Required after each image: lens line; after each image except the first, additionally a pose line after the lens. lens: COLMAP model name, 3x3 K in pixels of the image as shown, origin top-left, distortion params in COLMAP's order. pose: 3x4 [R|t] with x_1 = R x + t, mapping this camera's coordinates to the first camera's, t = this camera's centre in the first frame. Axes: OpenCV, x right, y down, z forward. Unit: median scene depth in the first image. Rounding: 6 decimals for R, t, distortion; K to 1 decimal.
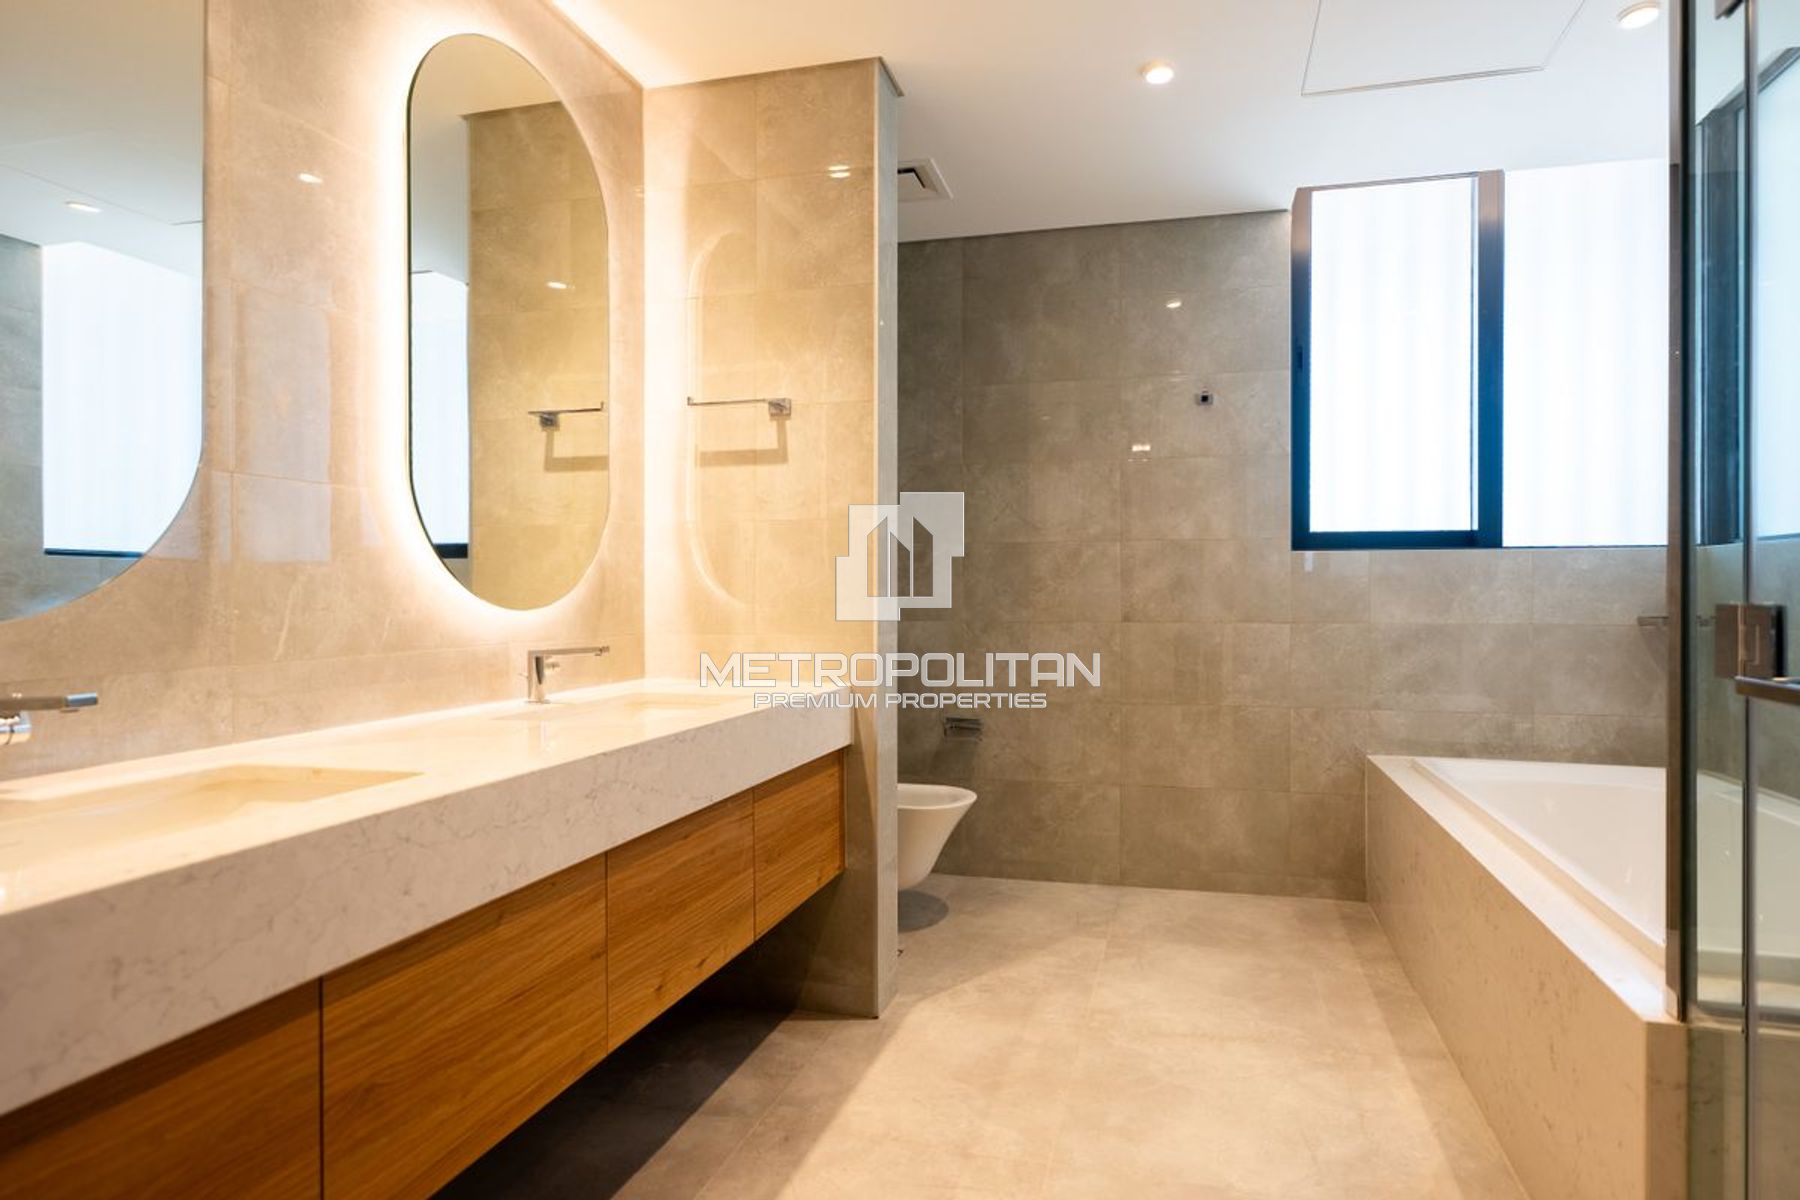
lens RADIAL K [[910.7, 0, 886.9], [0, 910.7, 607.8], [0, 0, 1]] dist [-0.000809, 0.001032]
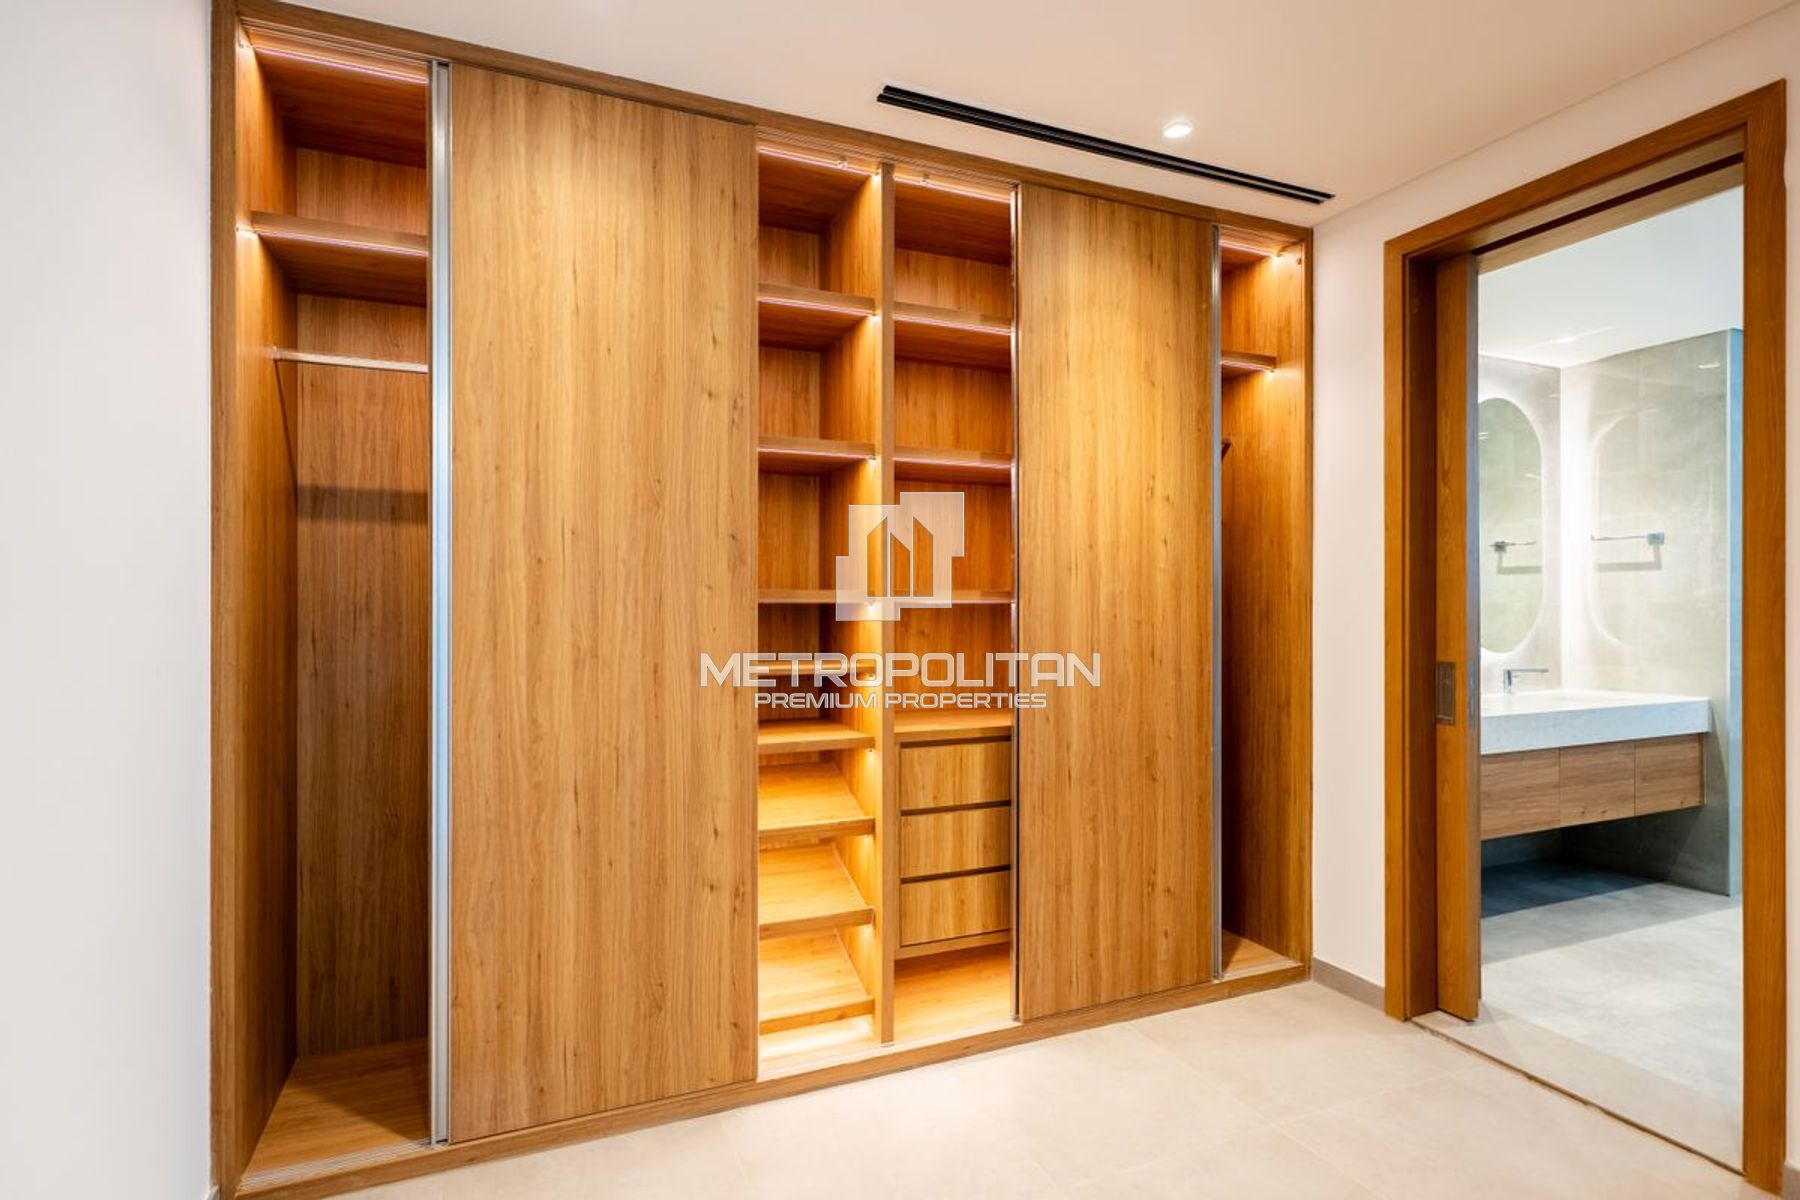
lens RADIAL K [[910.7, 0, 886.9], [0, 910.7, 607.8], [0, 0, 1]] dist [-0.000809, 0.001032]
pose [[0.659729, -0.001477, -0.751502, 0.264149], [-0.006563, 0.999949, -0.007727, -0.070512], [0.751475, 0.010030, 0.659686, -1.500660]]
